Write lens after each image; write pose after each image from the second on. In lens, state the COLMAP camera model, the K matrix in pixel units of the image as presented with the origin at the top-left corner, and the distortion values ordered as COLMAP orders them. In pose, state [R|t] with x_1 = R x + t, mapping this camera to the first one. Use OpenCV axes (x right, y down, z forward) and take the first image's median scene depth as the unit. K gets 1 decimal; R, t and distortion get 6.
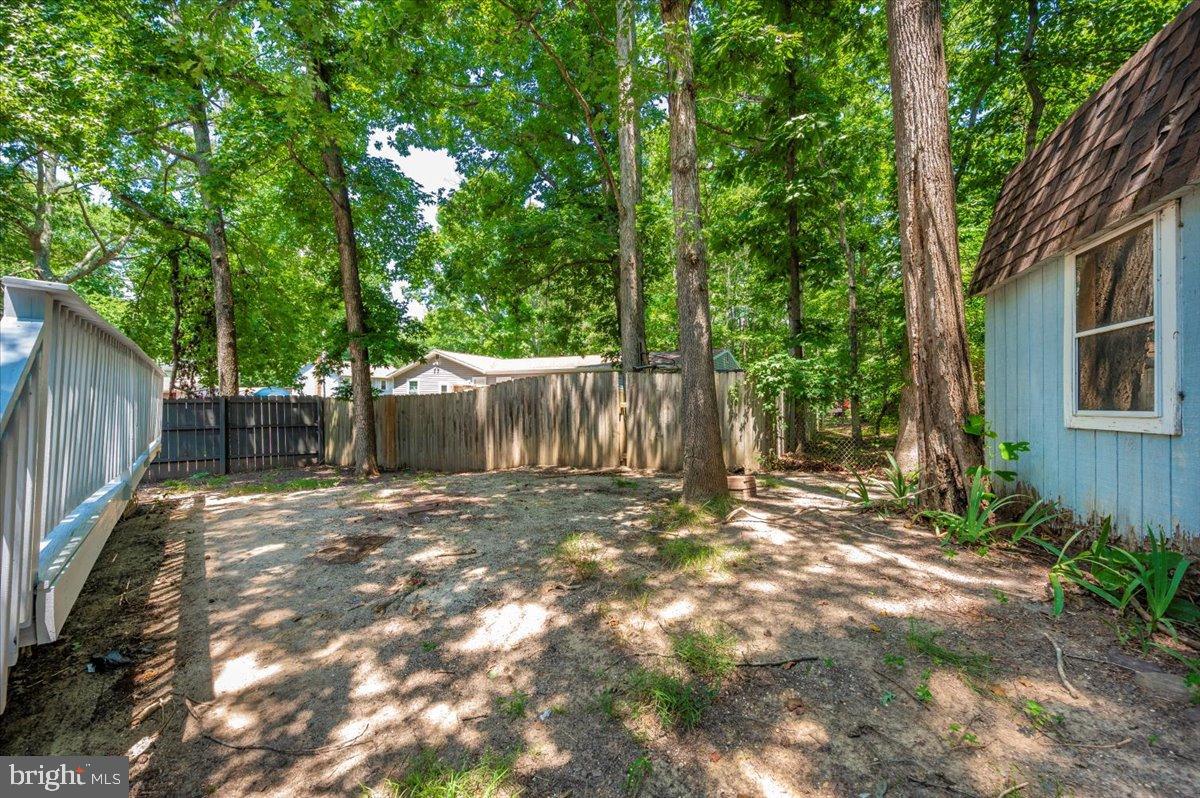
lens RADIAL K [[470.0, 0, 604.2], [0, 470.0, 404.0], [0, 0, 1]] dist [0.000078, -0.000037]
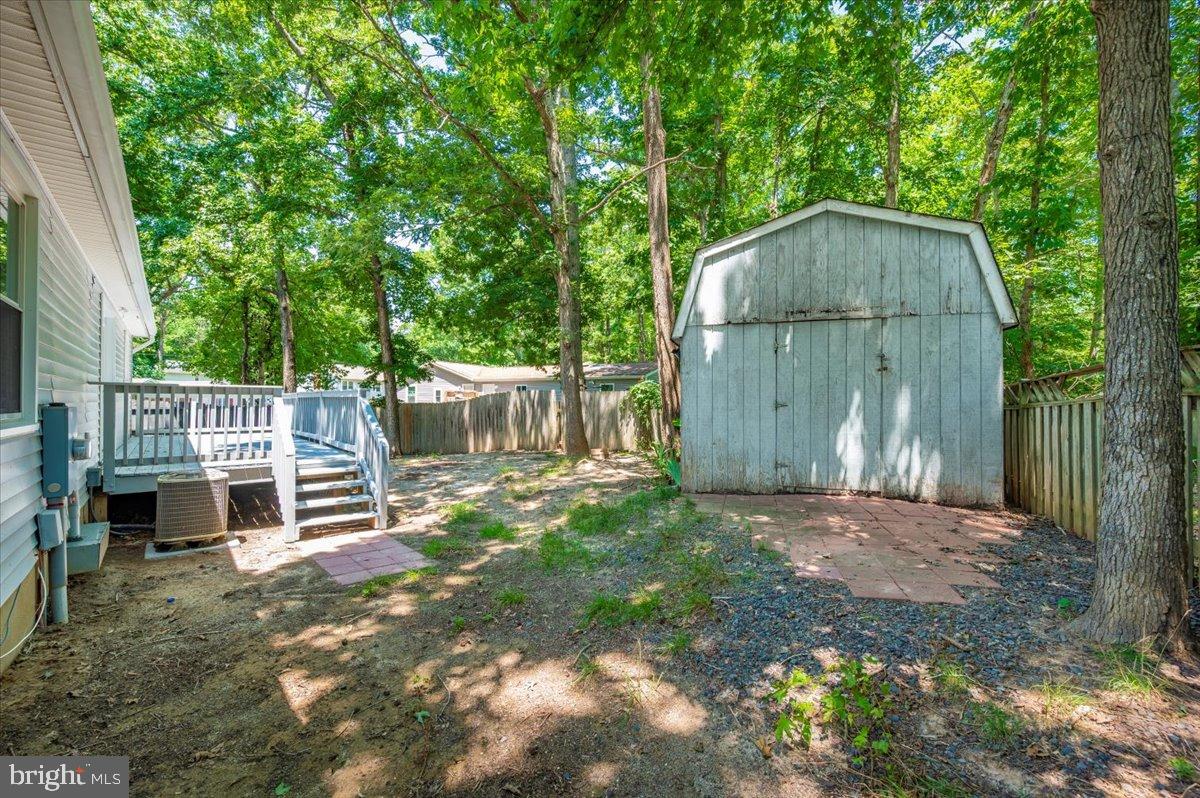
lens RADIAL K [[512.4, 0, 593.6], [0, 512.4, 398.7], [0, 0, 1]] dist [-0.000054, -0.000014]
pose [[0.999786, -0.003582, -0.020353, 0.171366], [0.003436, 0.999968, -0.007179, -0.022812], [0.020378, 0.007107, 0.999767, -0.637566]]
